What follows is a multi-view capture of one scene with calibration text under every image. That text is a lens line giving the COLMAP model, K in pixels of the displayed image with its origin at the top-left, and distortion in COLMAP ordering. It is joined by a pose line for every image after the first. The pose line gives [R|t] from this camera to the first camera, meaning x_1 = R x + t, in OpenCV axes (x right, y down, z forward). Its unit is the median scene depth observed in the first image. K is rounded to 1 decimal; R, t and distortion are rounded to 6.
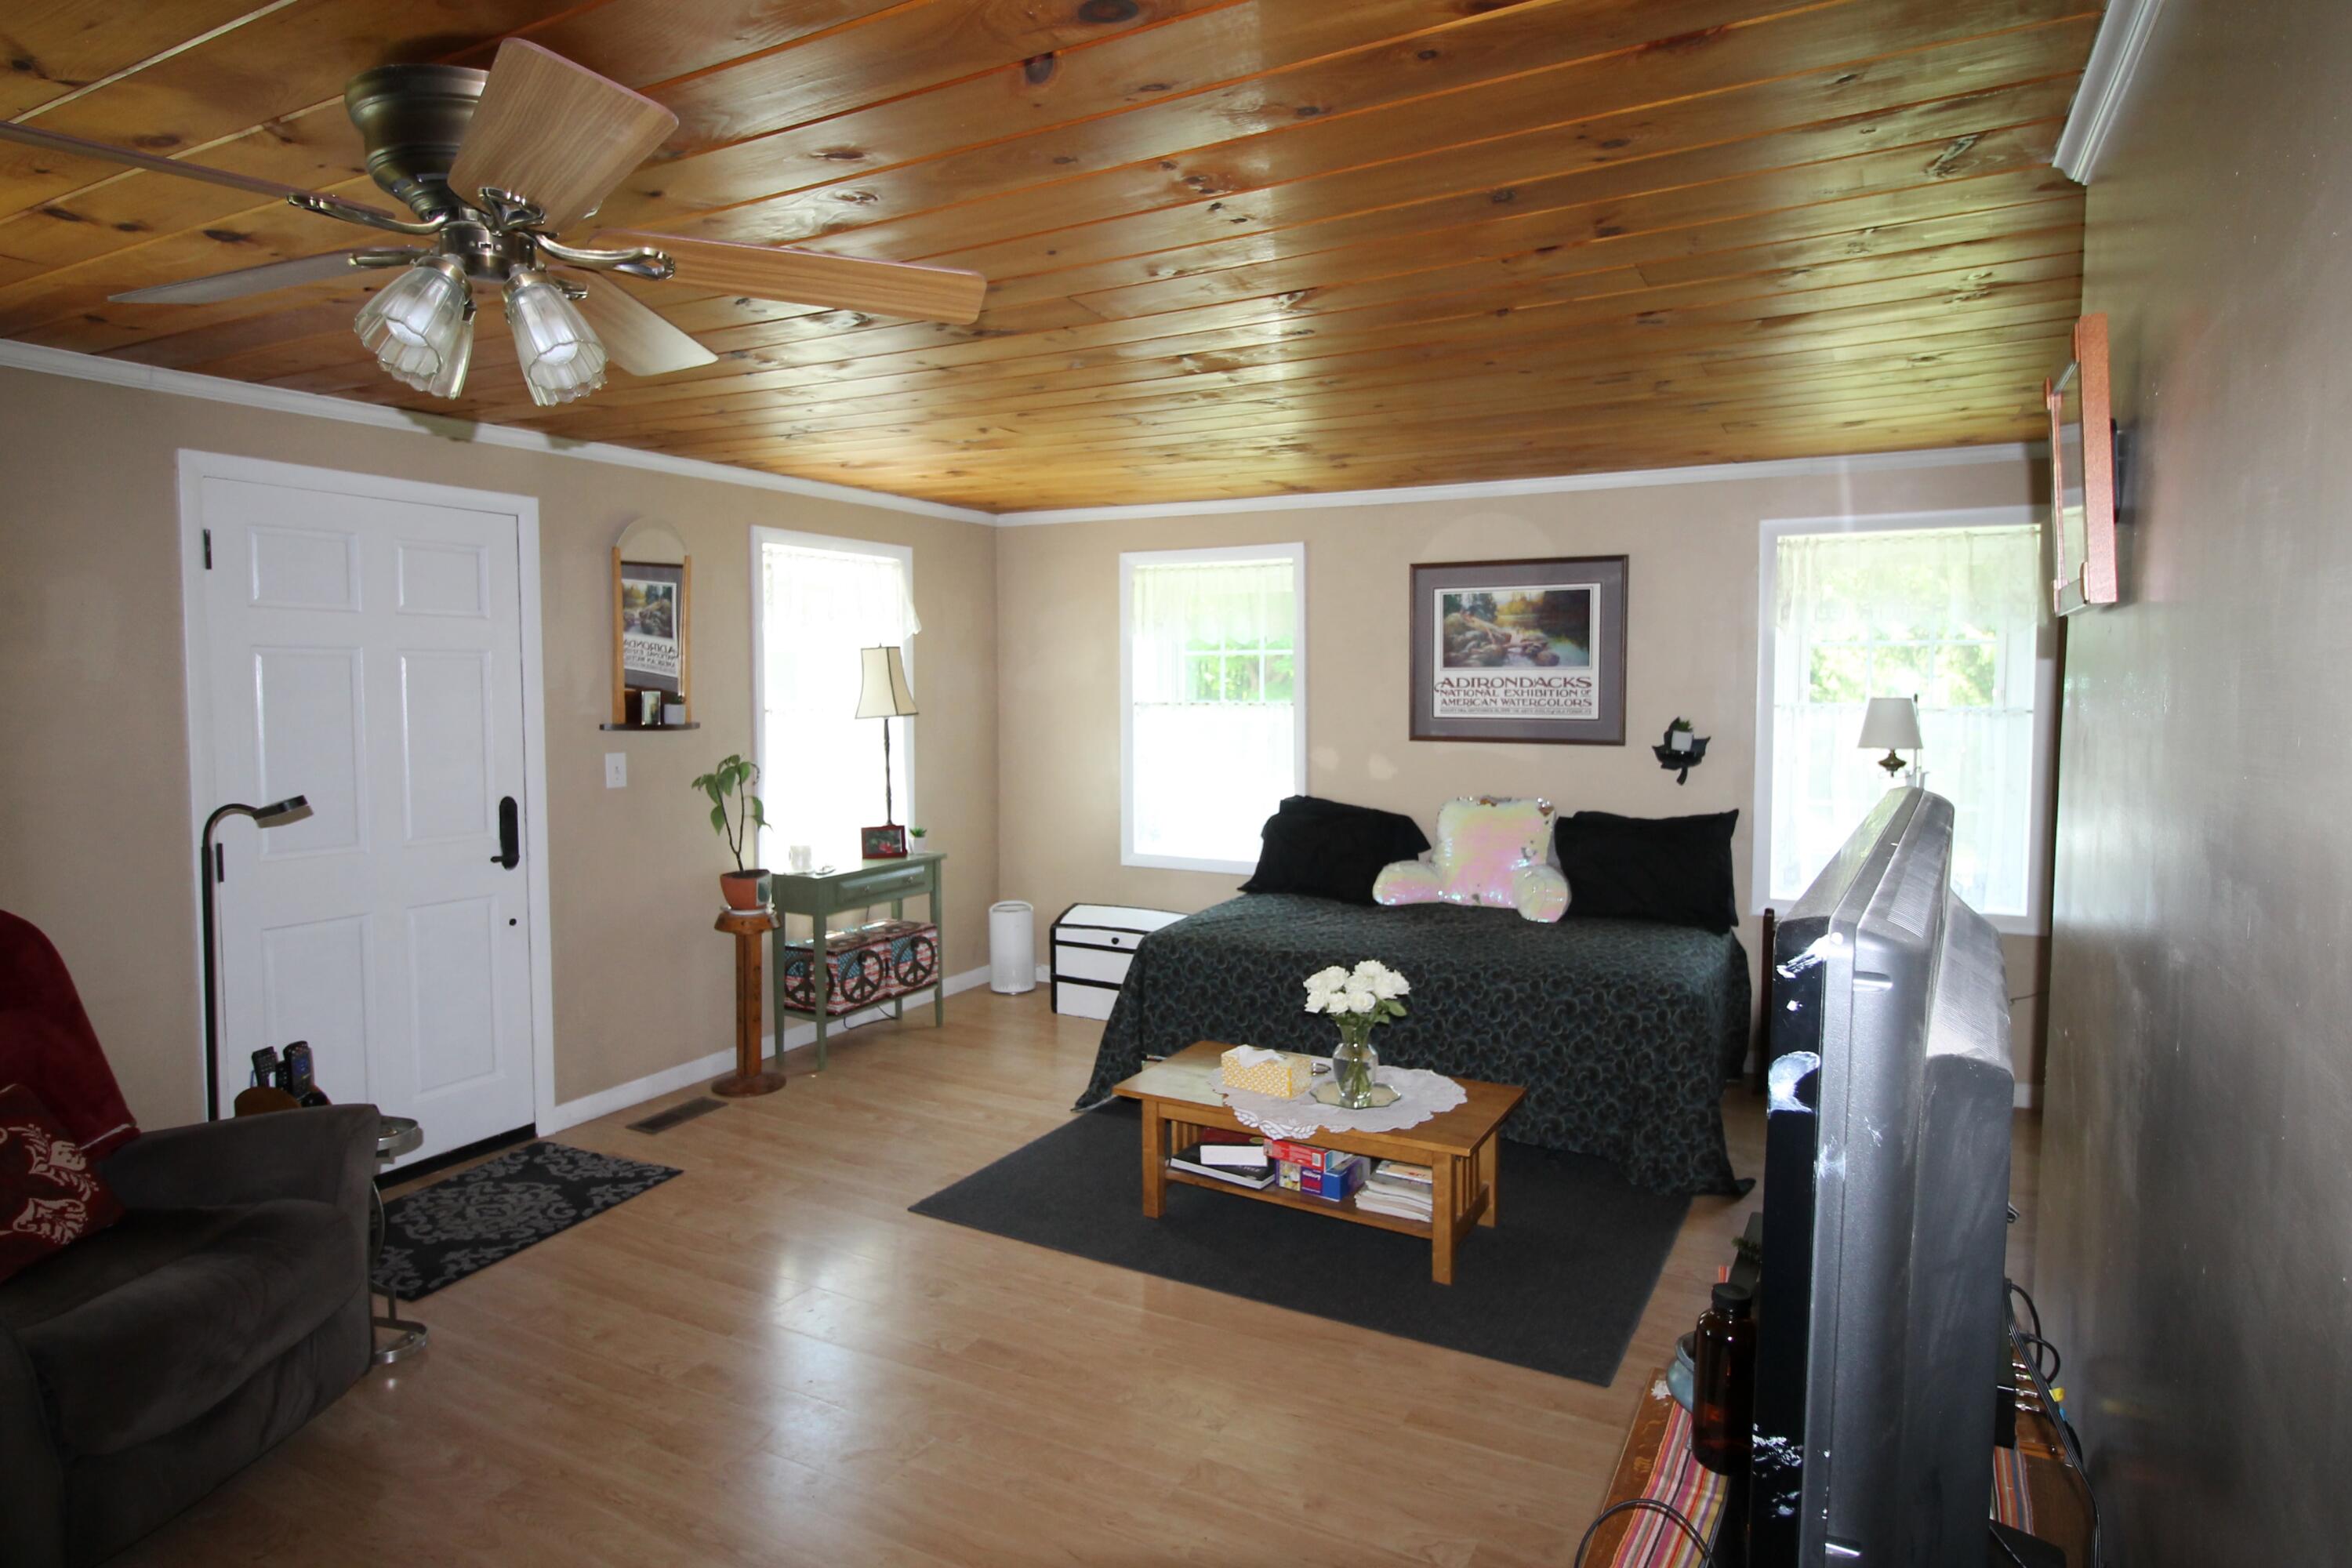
lens RADIAL K [[1325.2, 0, 1178.3], [0, 1325.2, 789.8], [0, 0, 1]] dist [0.004079, 0.000427]
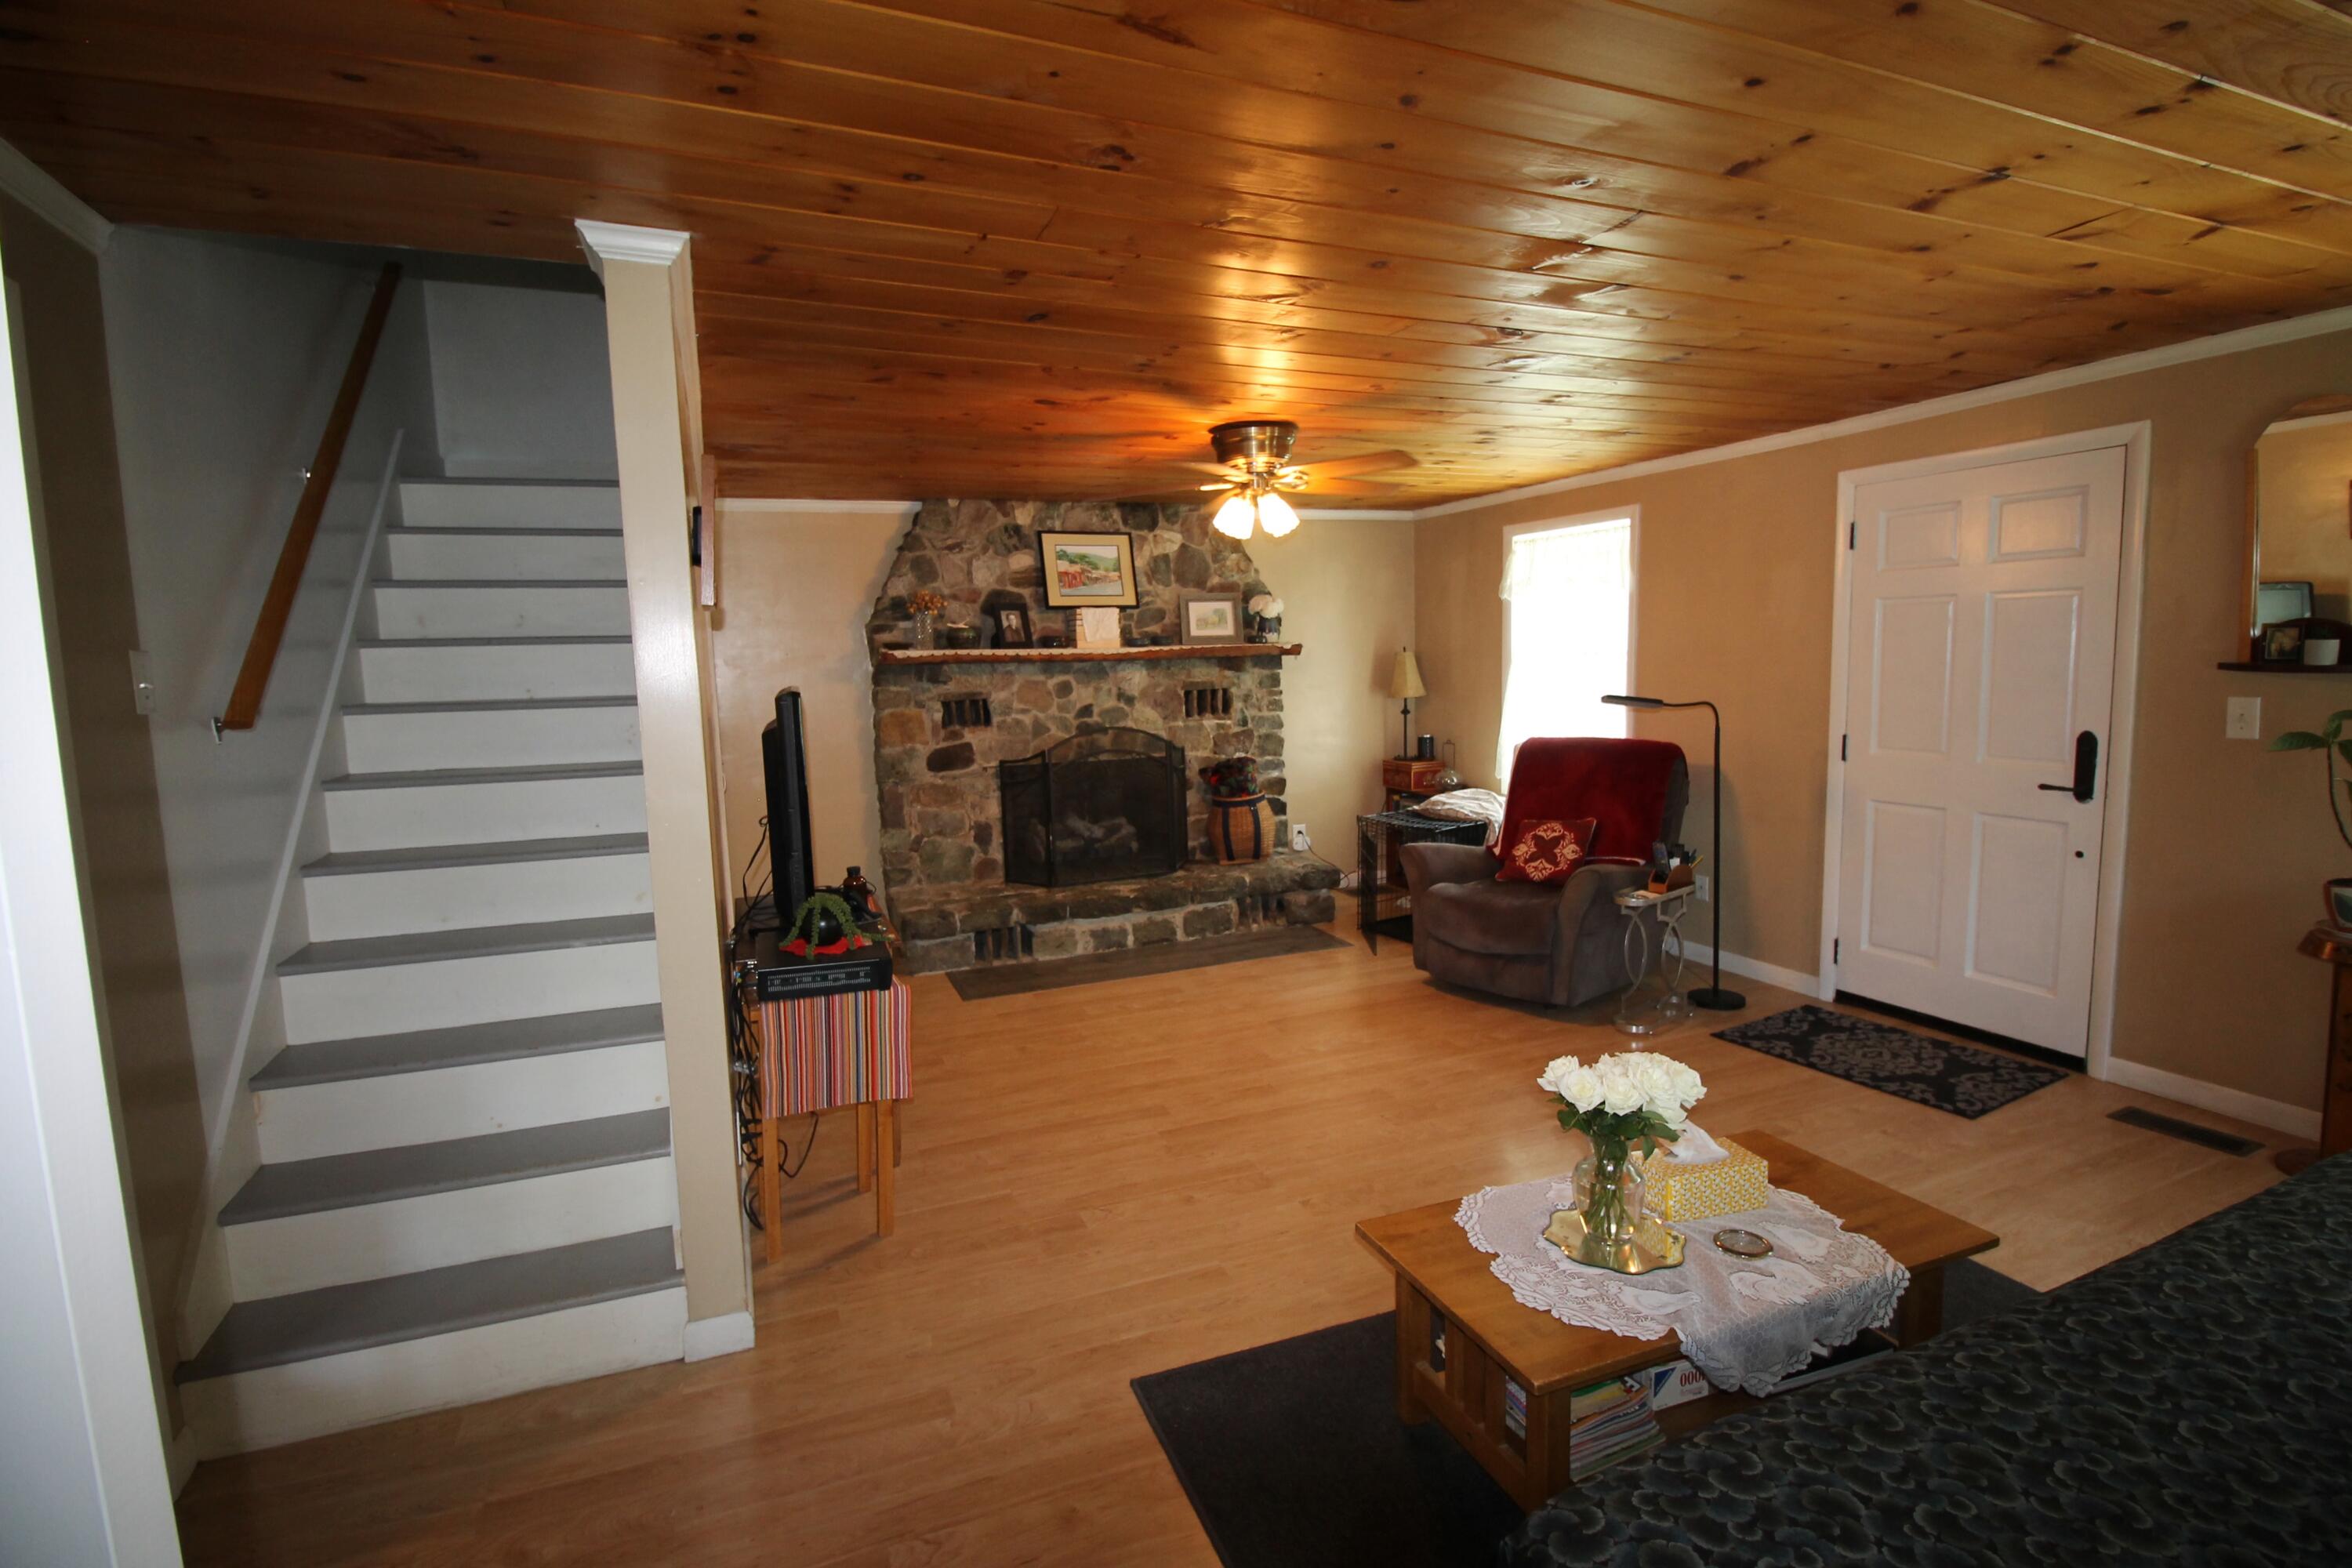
lens RADIAL K [[1111.9, 0, 1177.1], [0, 1111.9, 768.8], [0, 0, 1]] dist [-0.006215, -0.000076]
pose [[-0.632054, 0.098692, -0.768614, 0.641624], [-0.039890, 0.986398, 0.159459, -0.080780], [0.773897, 0.131447, -0.619521, 1.076779]]
